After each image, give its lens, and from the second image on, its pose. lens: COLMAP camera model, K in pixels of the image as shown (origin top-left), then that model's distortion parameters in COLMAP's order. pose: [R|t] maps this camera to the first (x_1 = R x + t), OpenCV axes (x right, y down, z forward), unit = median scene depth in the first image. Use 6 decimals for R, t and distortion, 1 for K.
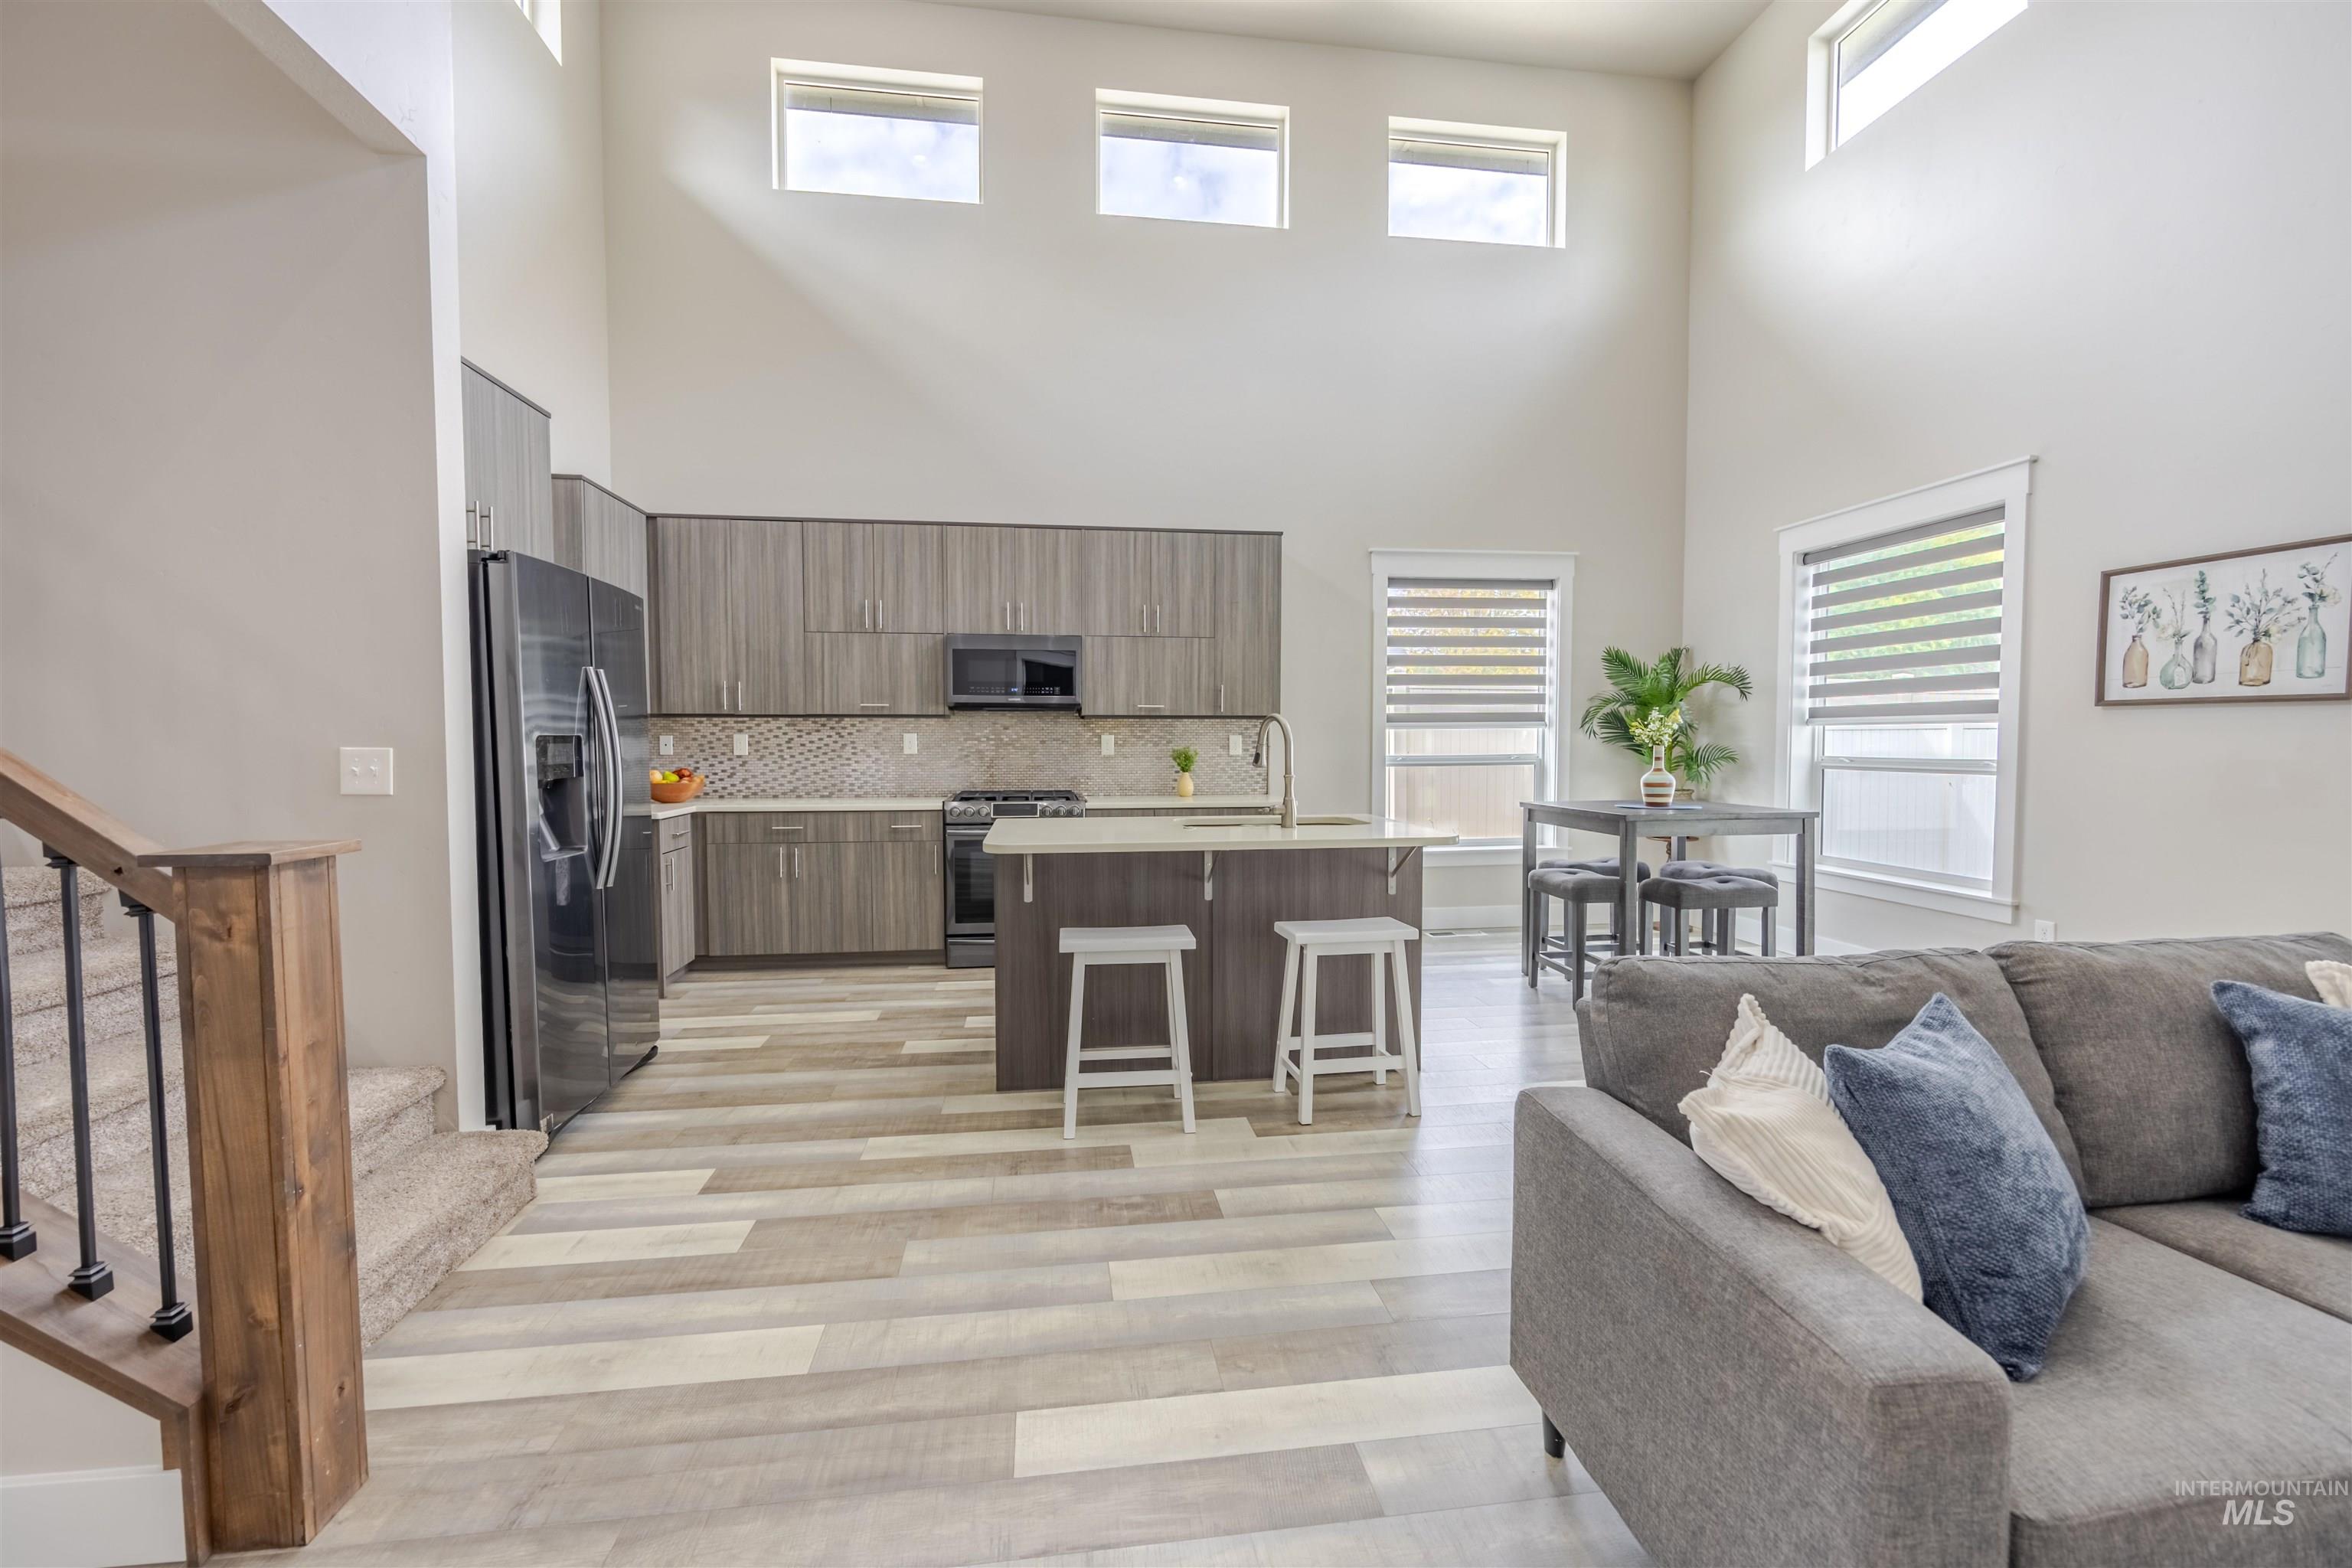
lens RADIAL K [[925.8, 0, 1164.7], [0, 925.8, 779.1], [0, 0, 1]] dist [-0.001262, -0.000022]
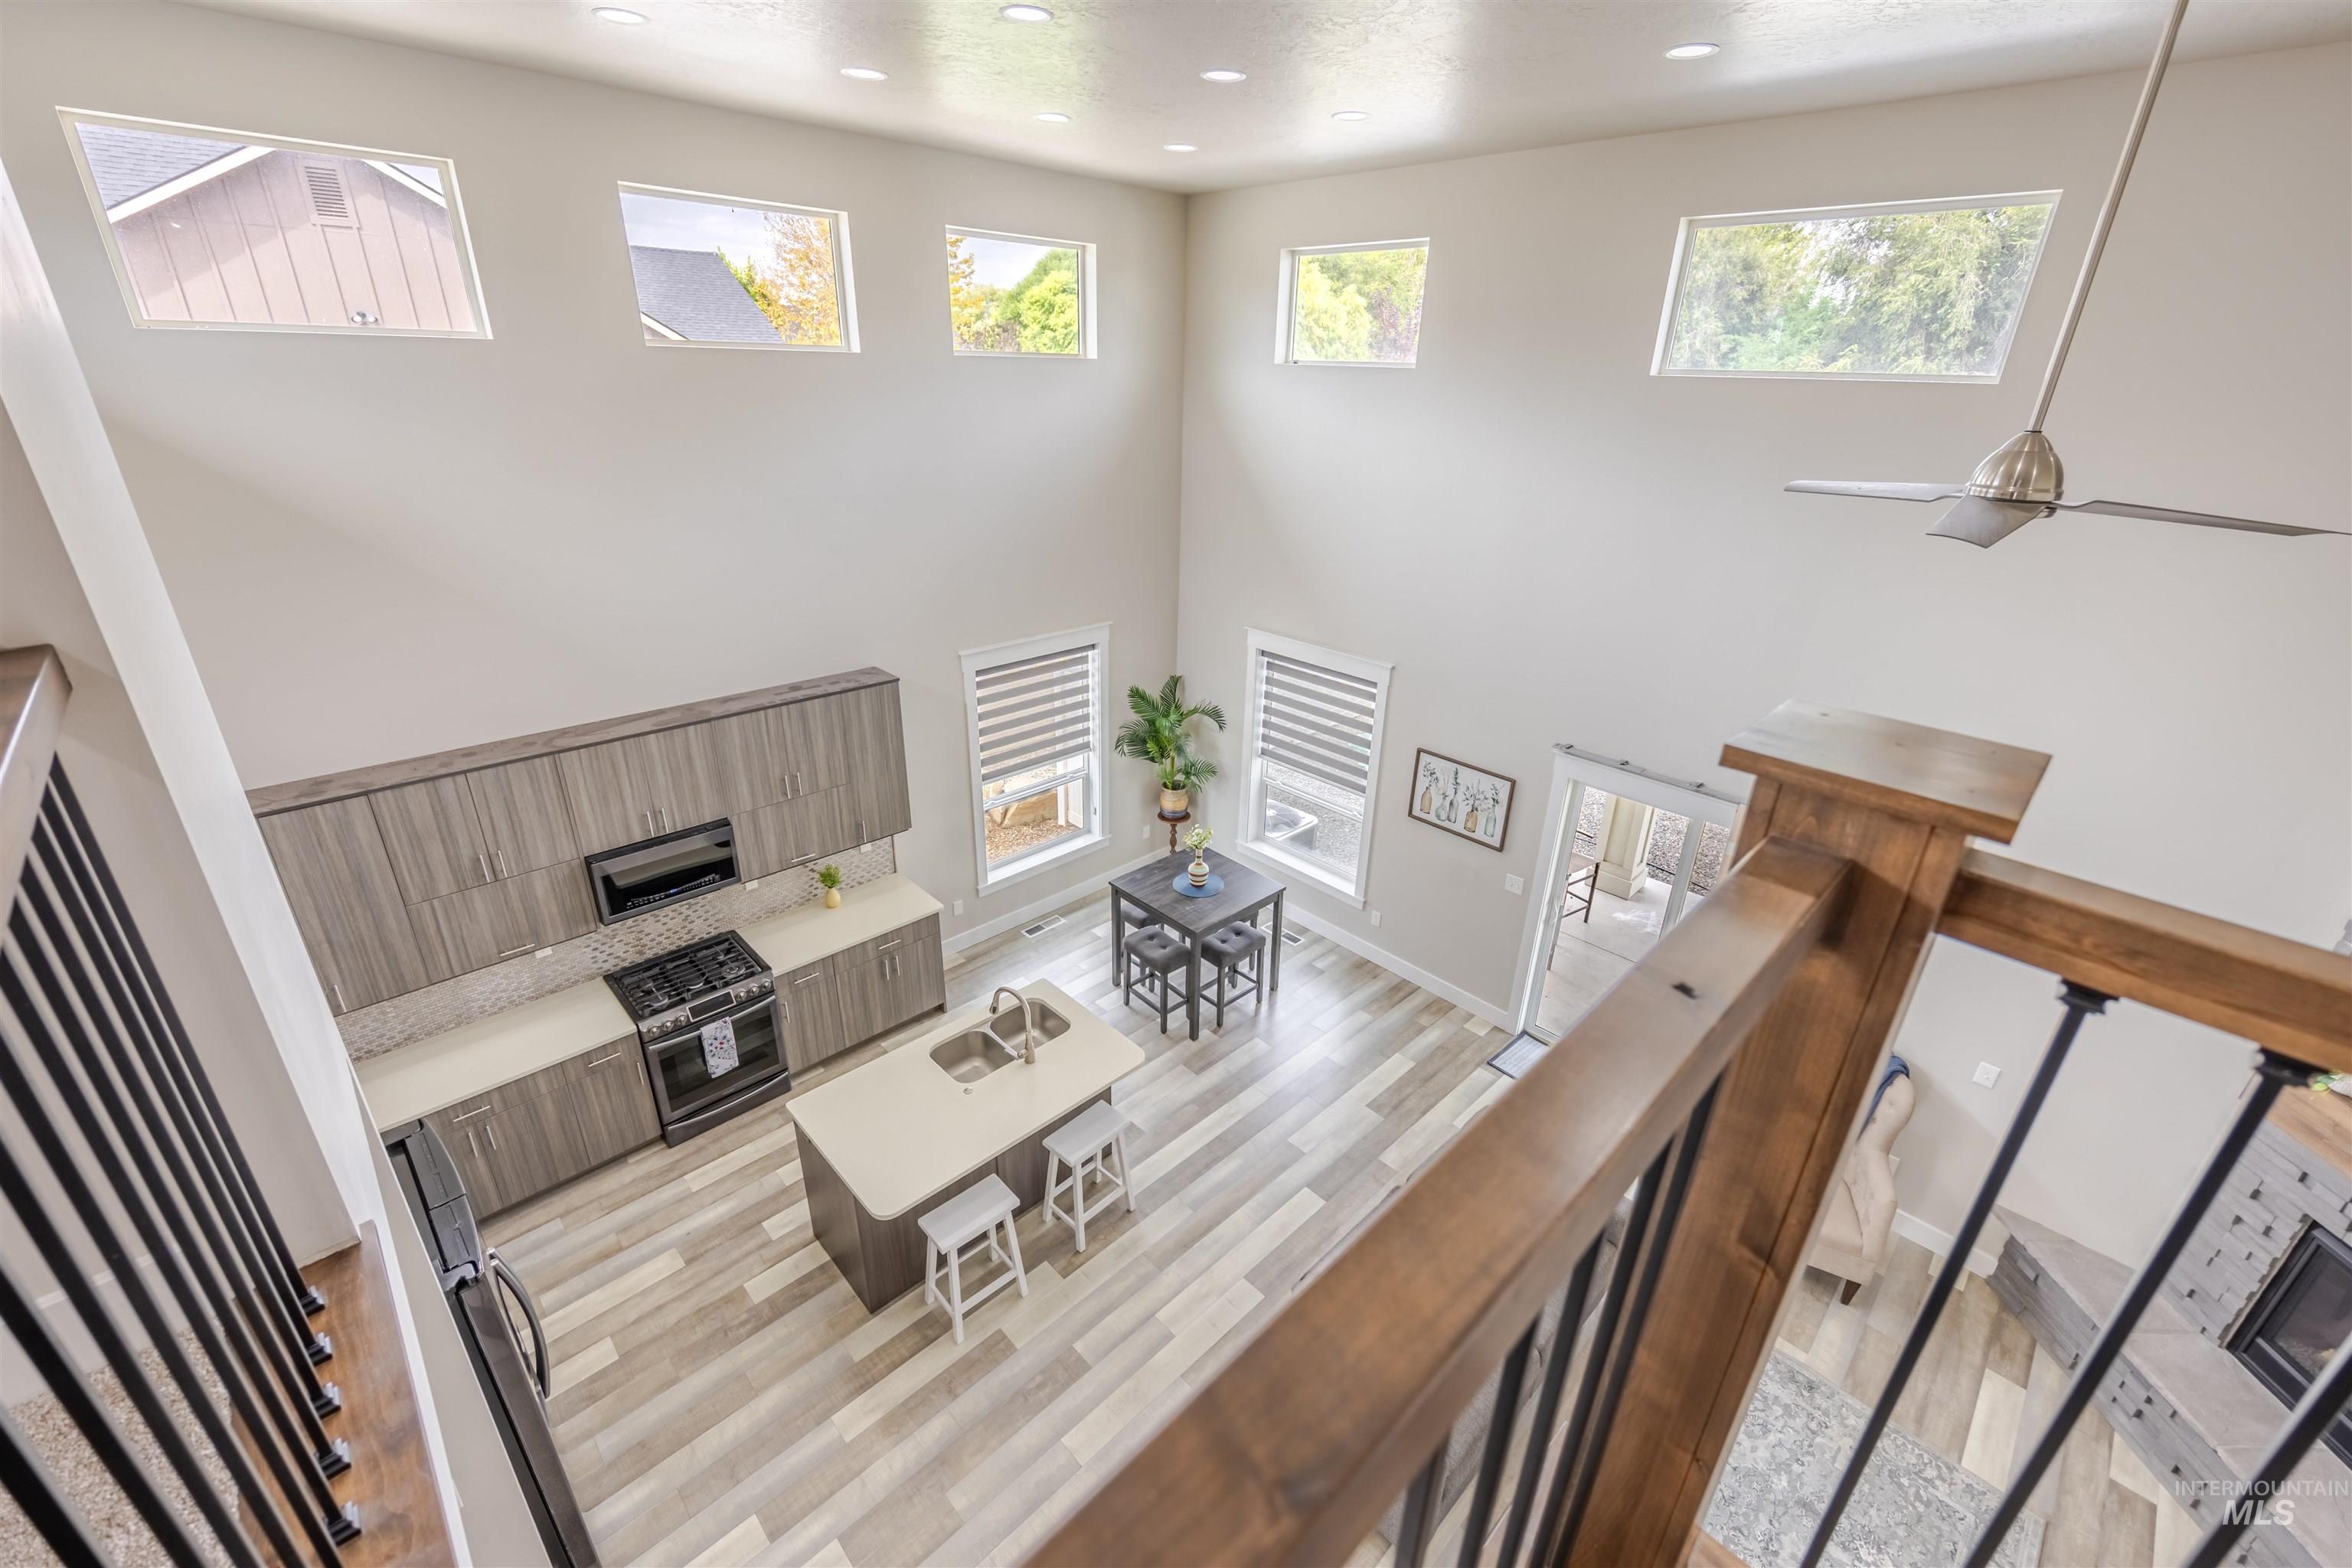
lens RADIAL K [[950.5, 0, 1175.4], [0, 950.5, 771.3], [0, 0, 1]] dist [-0.001996, -0.000501]
pose [[0.804042, -0.216162, 0.553887, -0.265031], [0.001475, 0.932293, 0.361700, -0.587631], [-0.594571, -0.290005, 0.749922, -0.073102]]
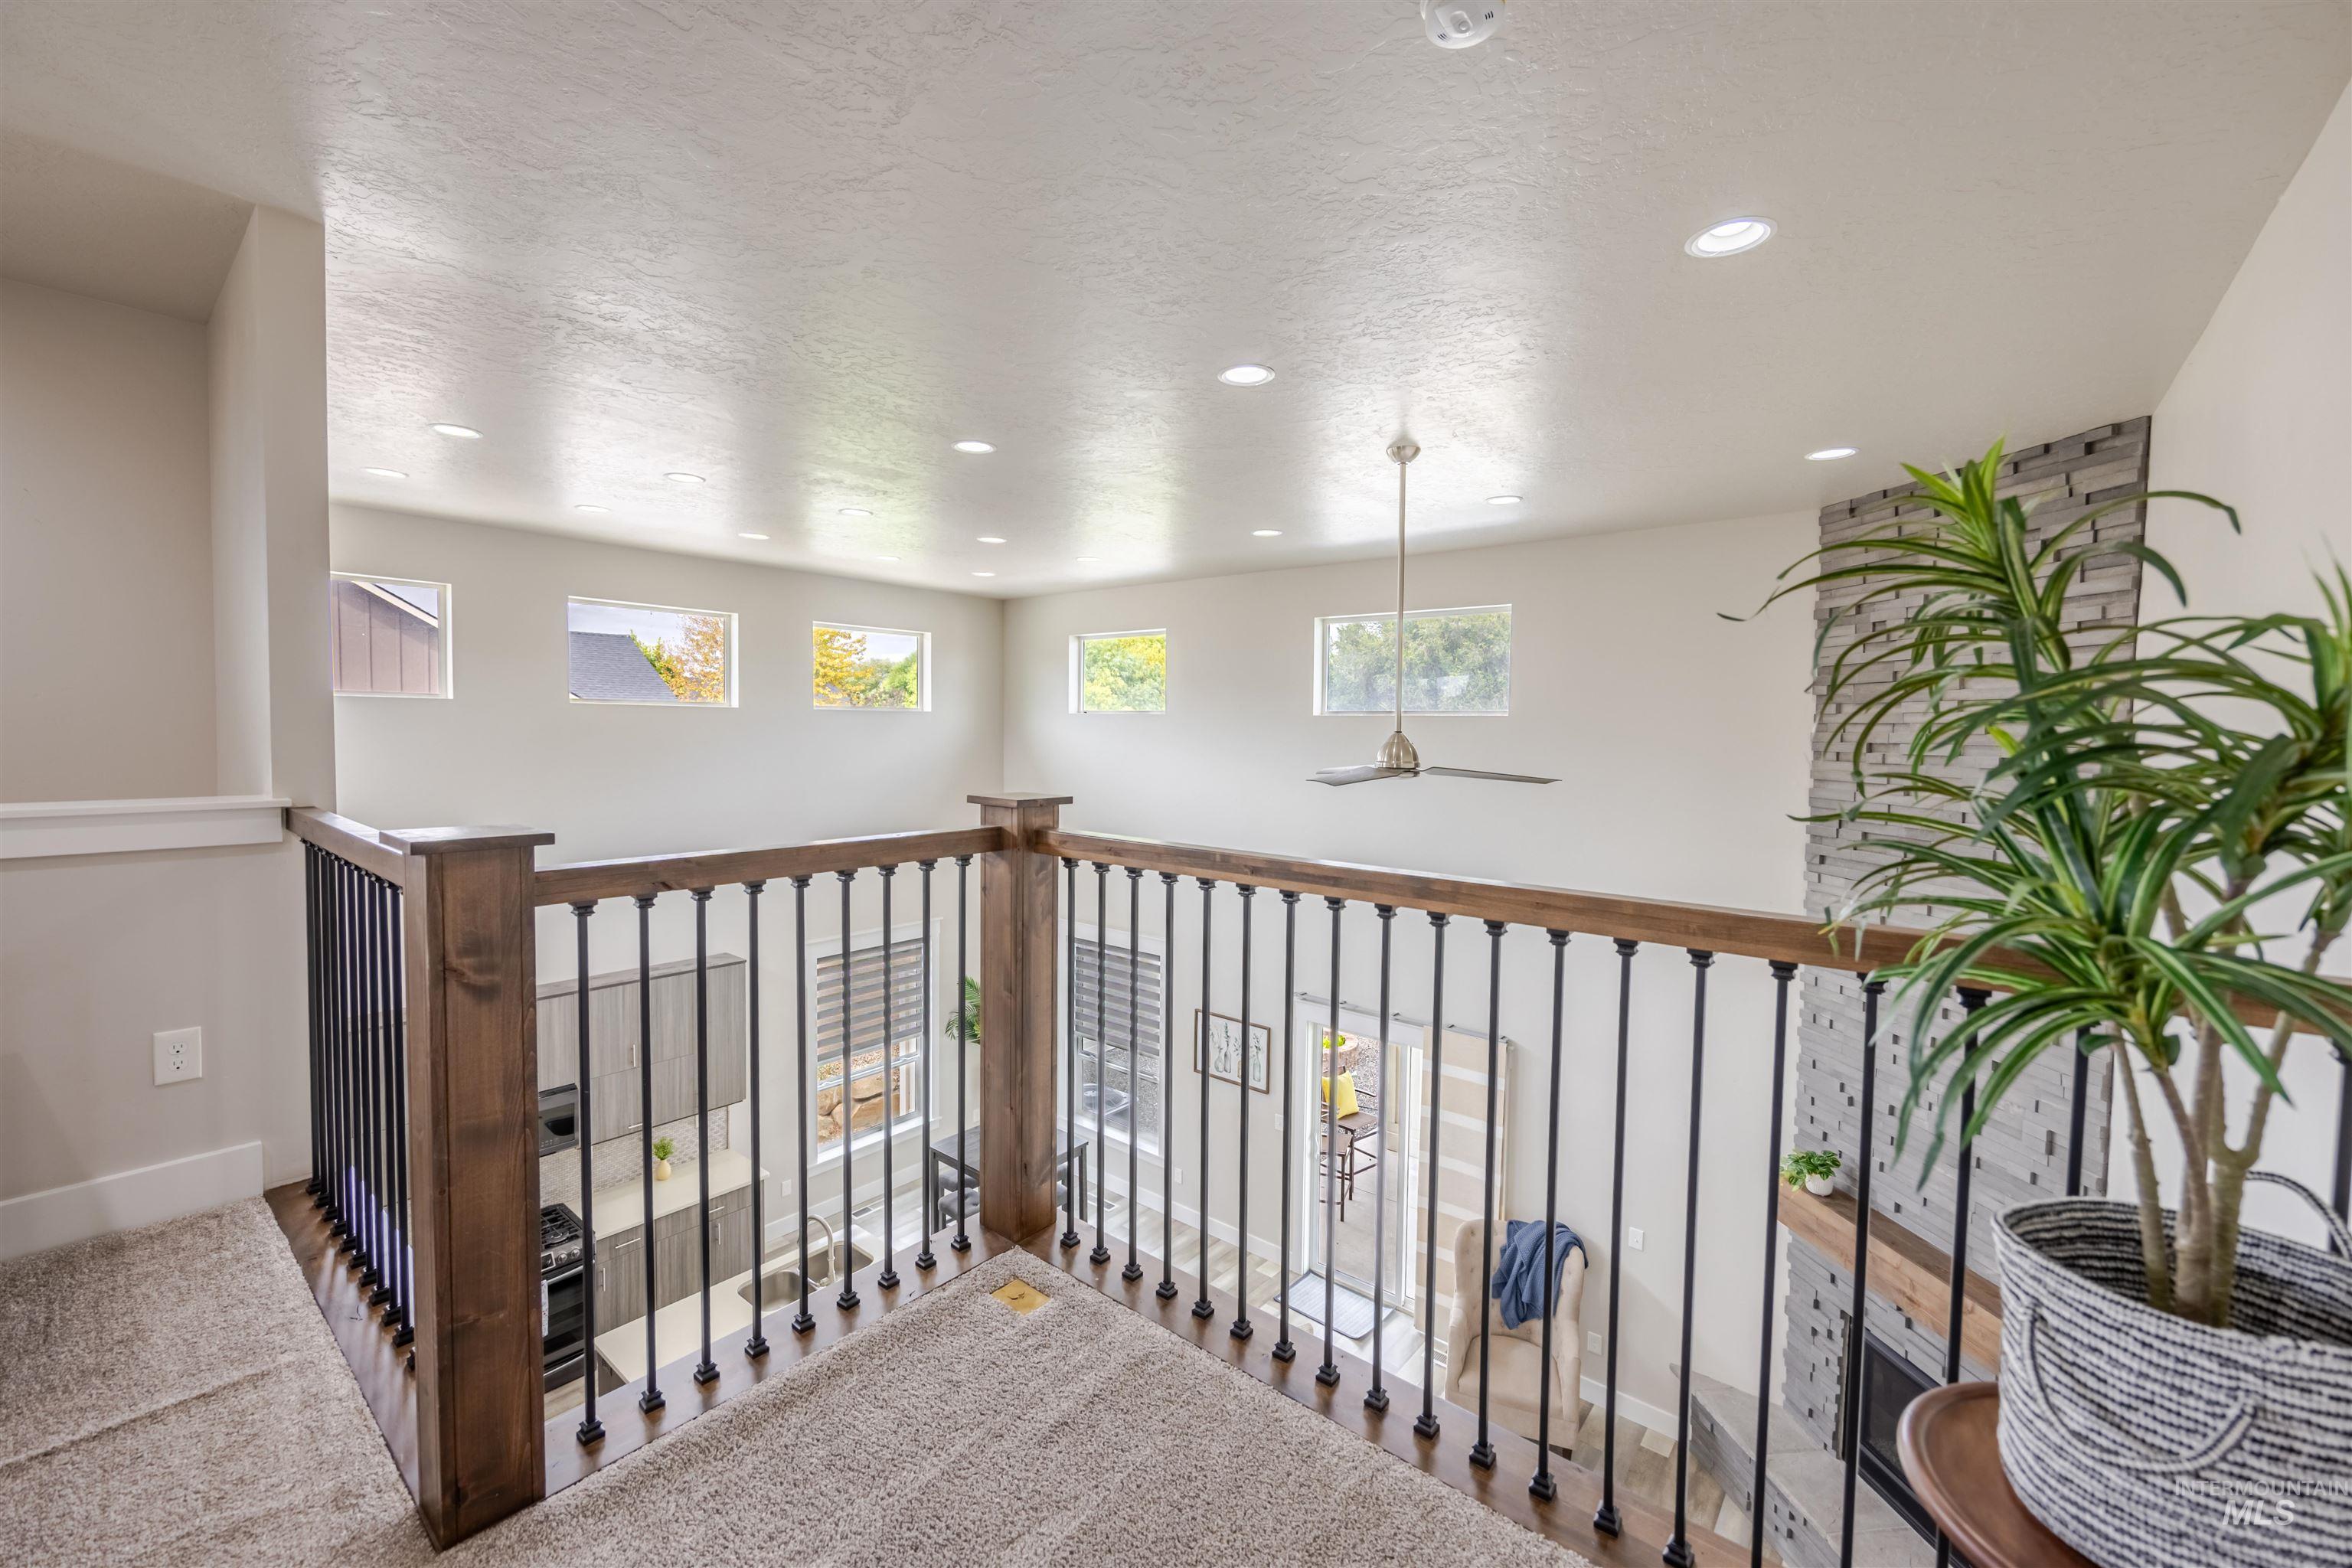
lens RADIAL K [[952.2, 0, 1158.8], [0, 952.2, 771.1], [0, 0, 1]] dist [-0.001183, 0.000011]
pose [[0.739094, -0.022106, 0.673240, -0.346429], [0.015972, 0.999755, 0.015293, -0.557871], [-0.673413, -0.000550, 0.739266, -0.382691]]
